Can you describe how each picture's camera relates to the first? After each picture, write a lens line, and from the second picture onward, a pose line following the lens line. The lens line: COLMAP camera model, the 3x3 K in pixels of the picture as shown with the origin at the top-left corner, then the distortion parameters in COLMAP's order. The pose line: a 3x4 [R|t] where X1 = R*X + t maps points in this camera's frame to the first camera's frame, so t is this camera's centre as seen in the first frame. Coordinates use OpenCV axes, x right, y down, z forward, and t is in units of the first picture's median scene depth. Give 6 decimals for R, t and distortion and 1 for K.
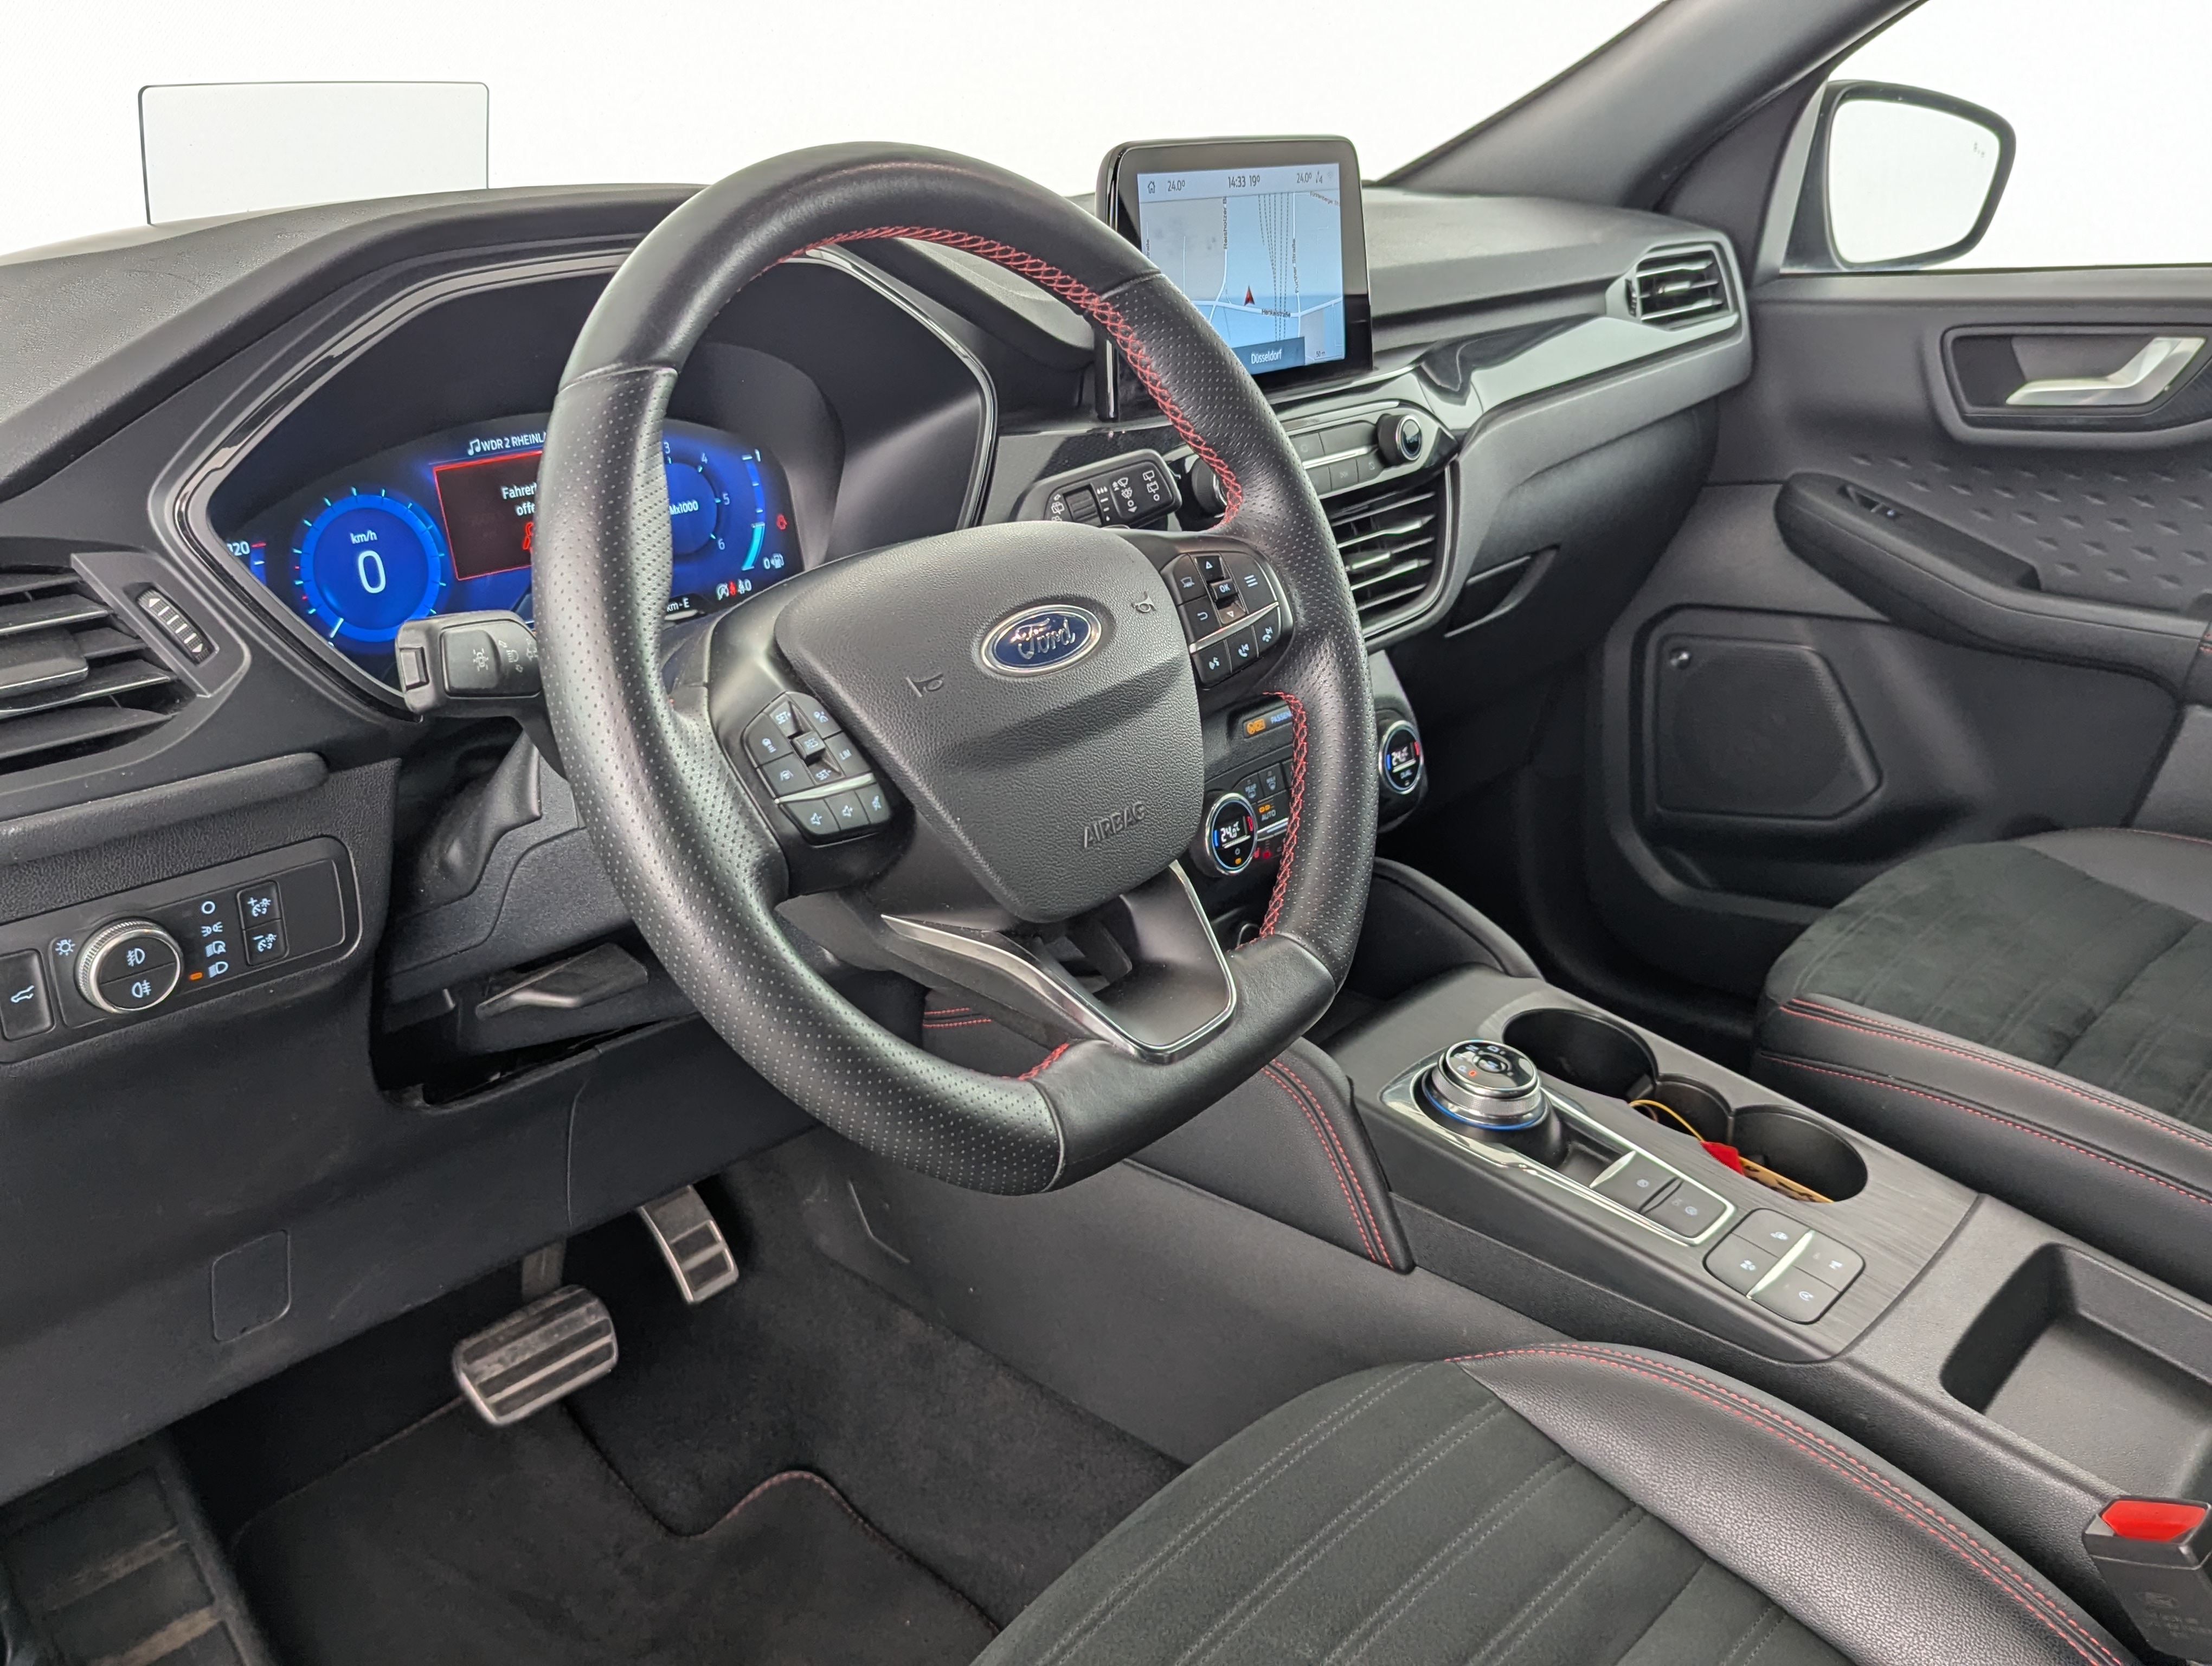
lens RADIAL K [[2035.2, 0, 1111.3], [0, 2035.2, 829.5], [0, 0, 1]] dist [0.031161, 0.000000]
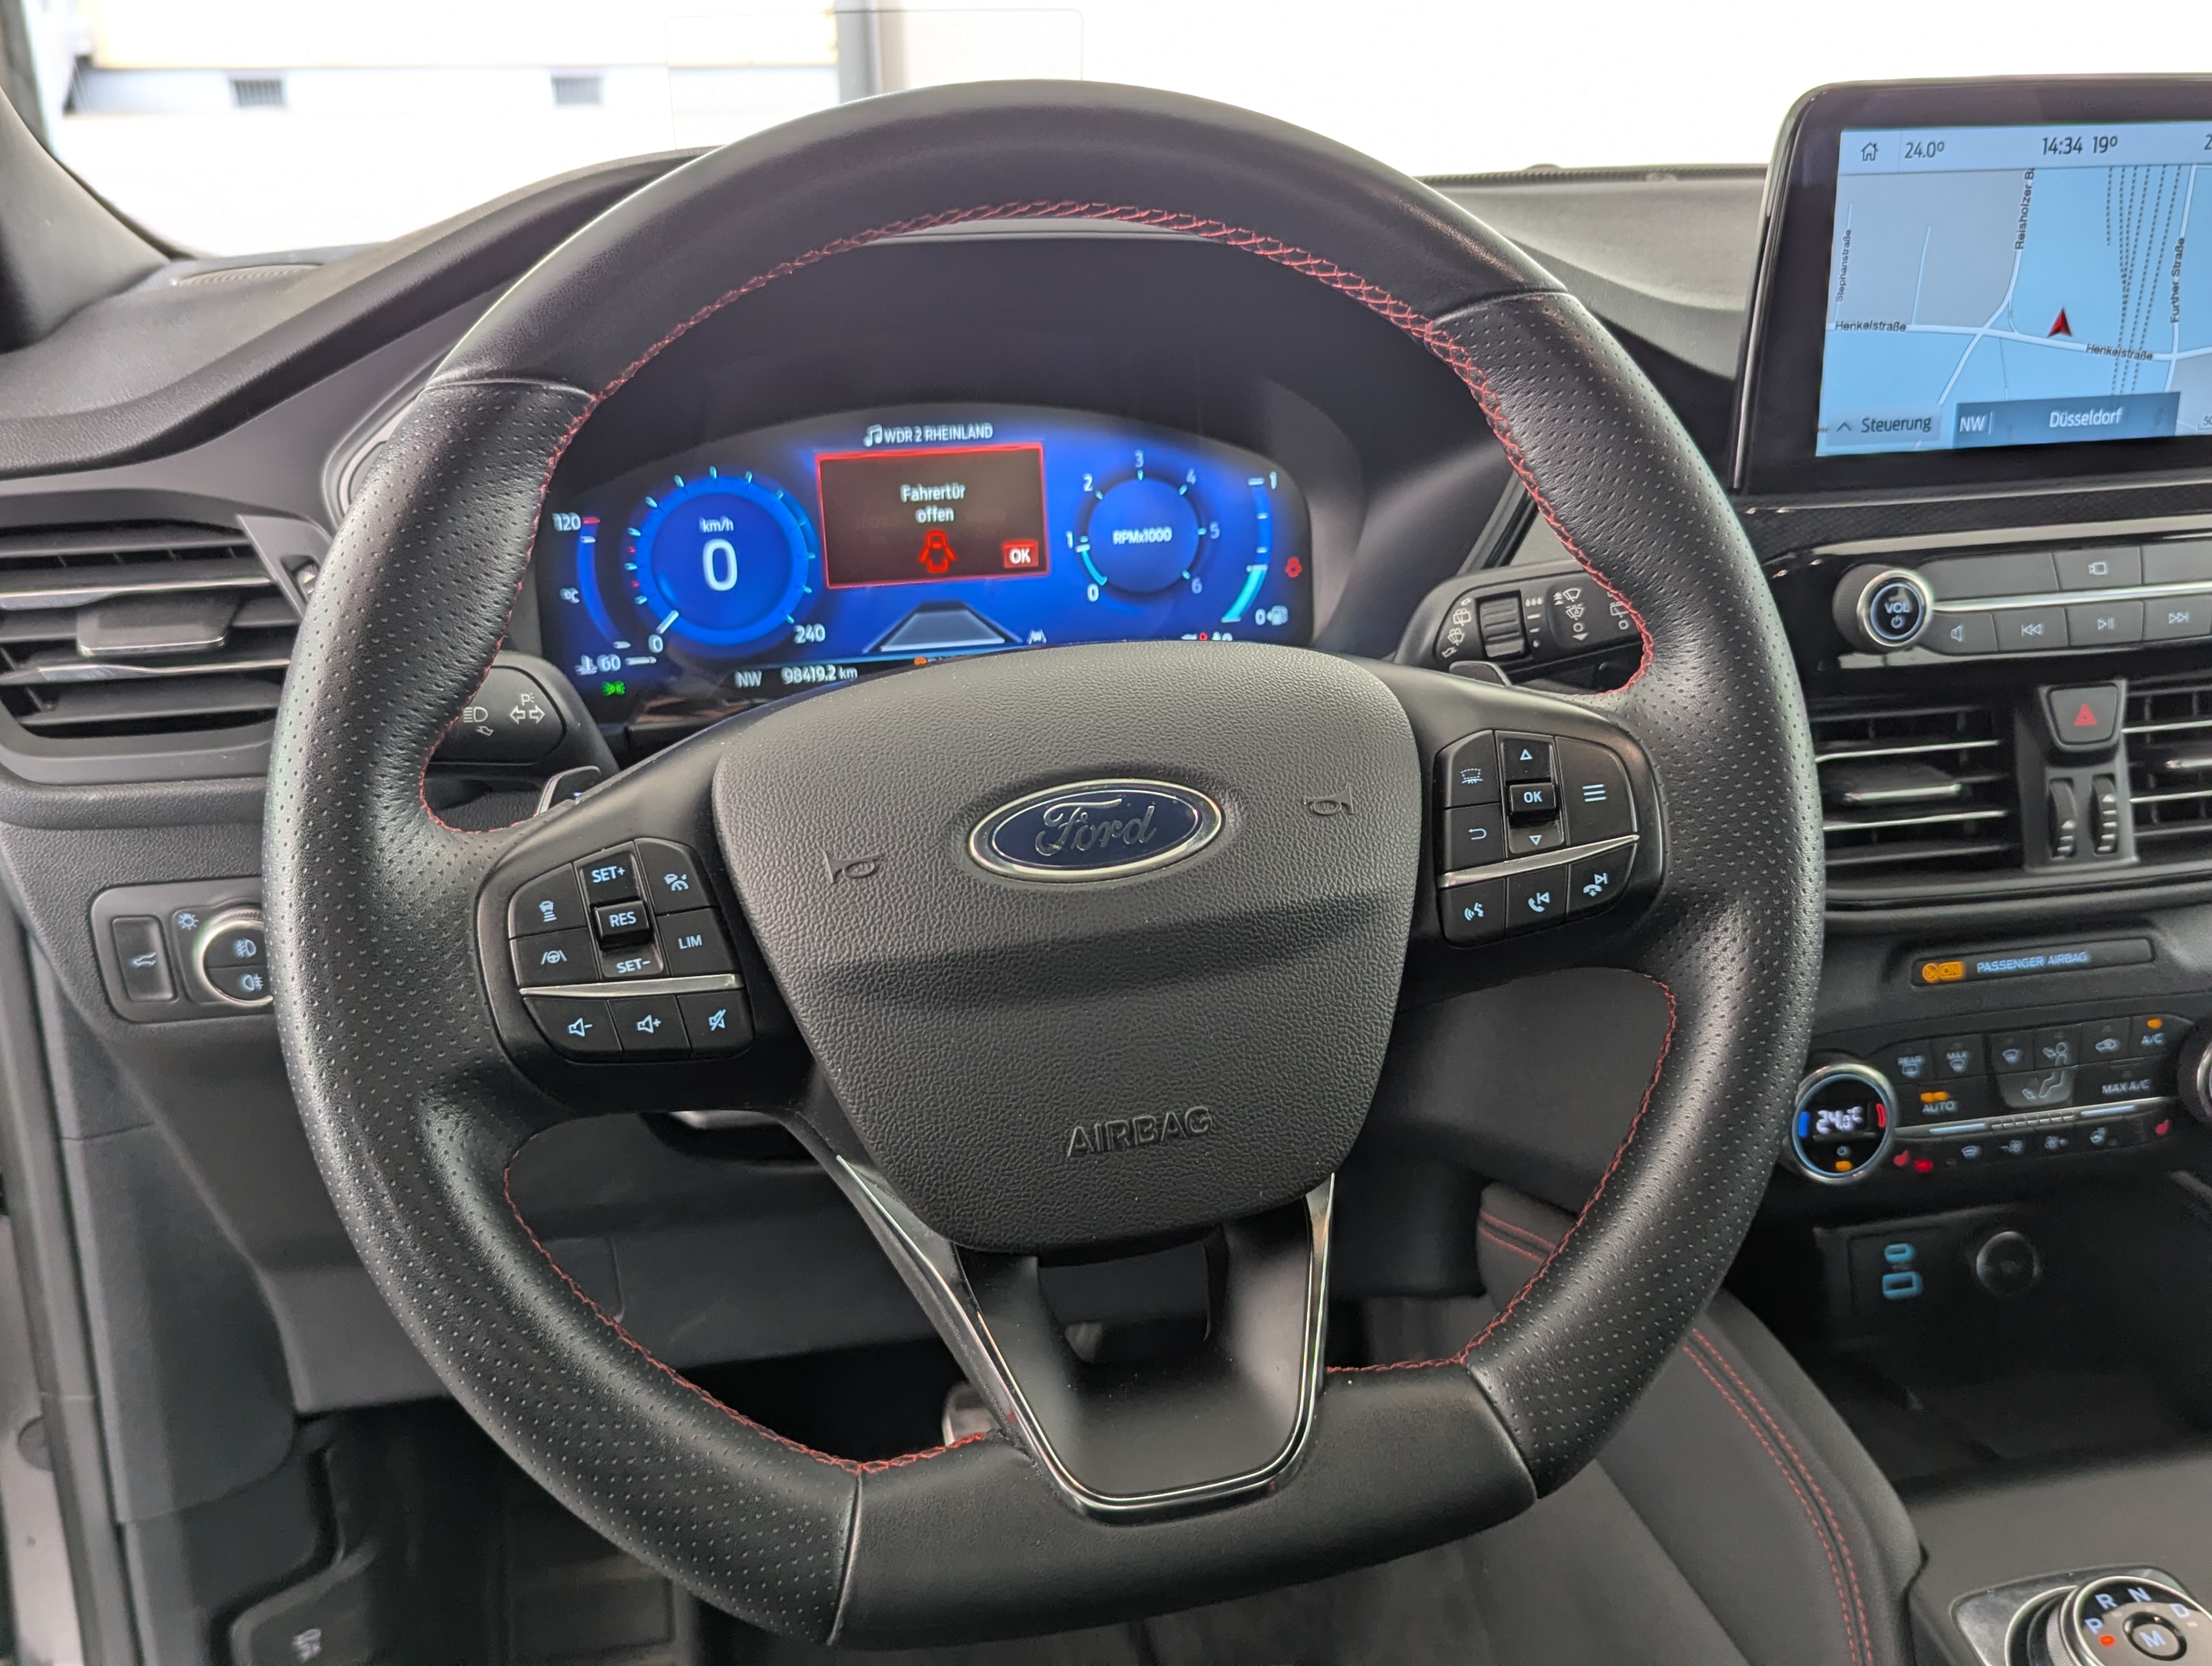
lens RADIAL K [[2035.2, 0, 1096.8], [0, 2035.2, 762.7], [0, 0, 1]] dist [0.031161, 0.000000]
pose [[0.786596, 0.204557, -0.582601, 0.283588], [-0.205768, 0.976438, 0.065020, -0.128900], [0.582174, 0.068737, 0.810154, 0.376572]]
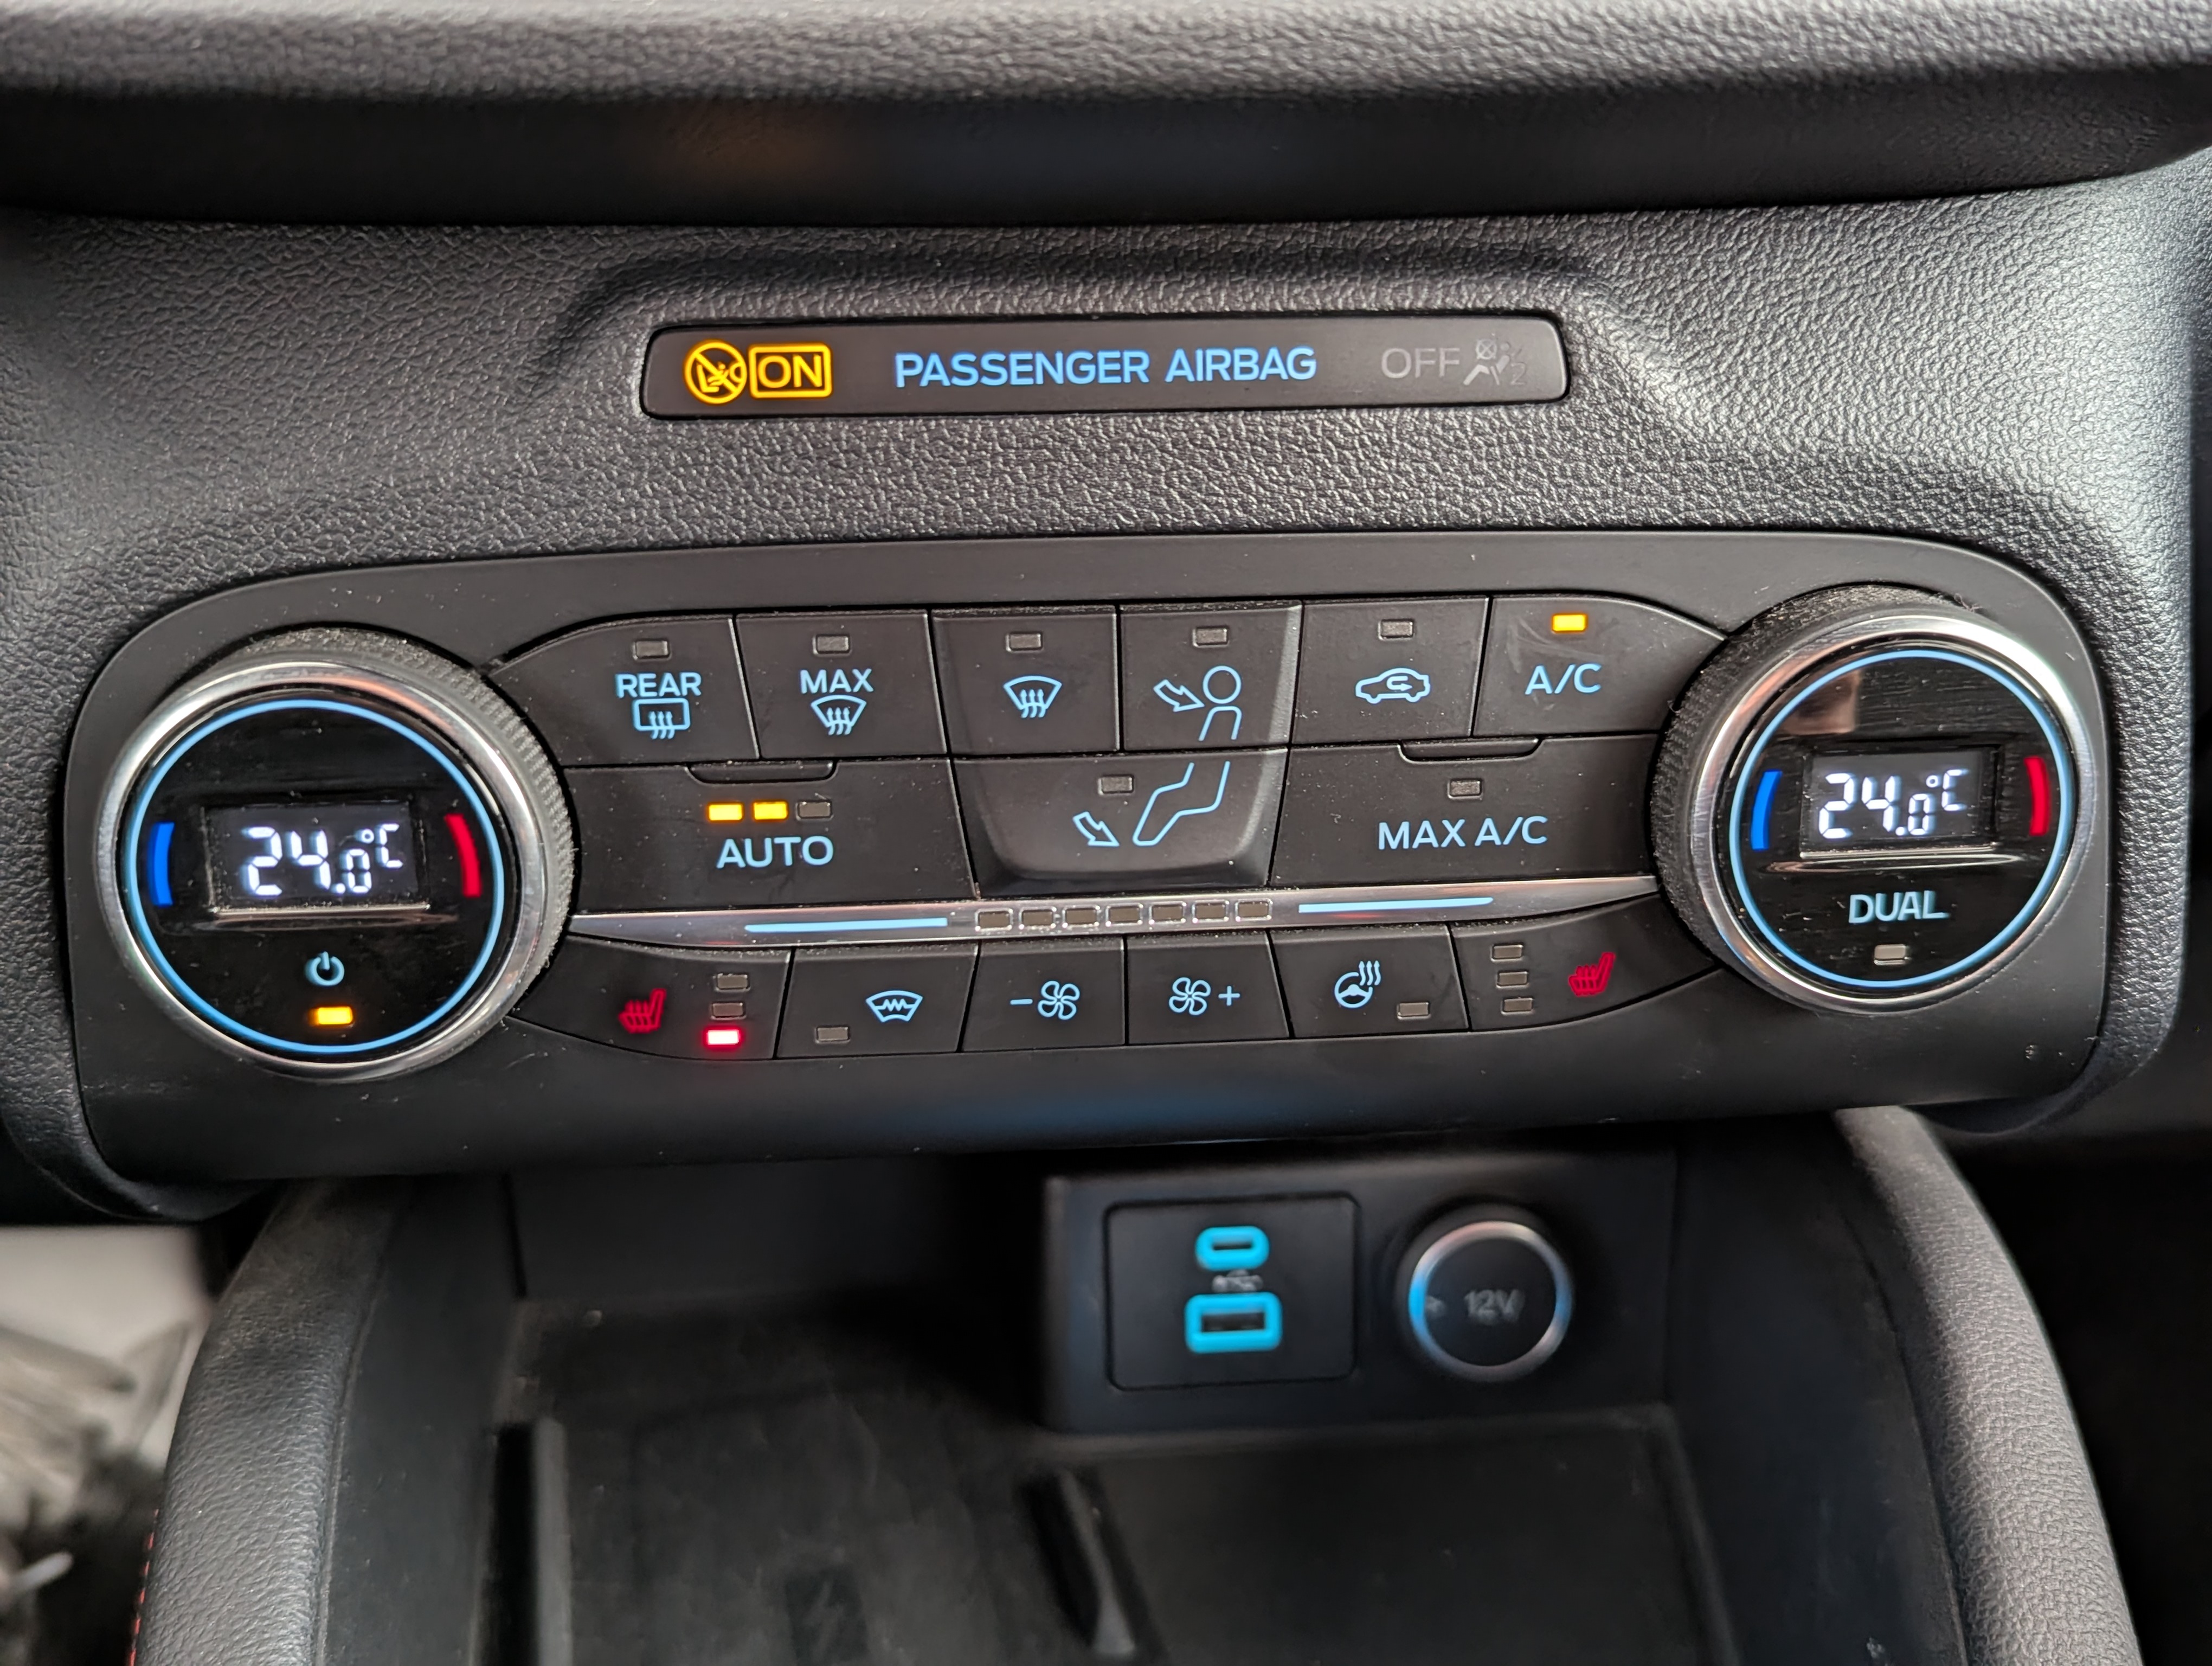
lens RADIAL K [[2035.2, 0, 1114.0], [0, 2035.2, 828.5], [0, 0, 1]] dist [0.031161, 0.000000]
pose [[0.700800, 0.314324, -0.640375, 0.283402], [-0.246150, 0.949106, 0.196487, -0.070091], [0.669544, 0.019930, 0.742505, 1.102247]]
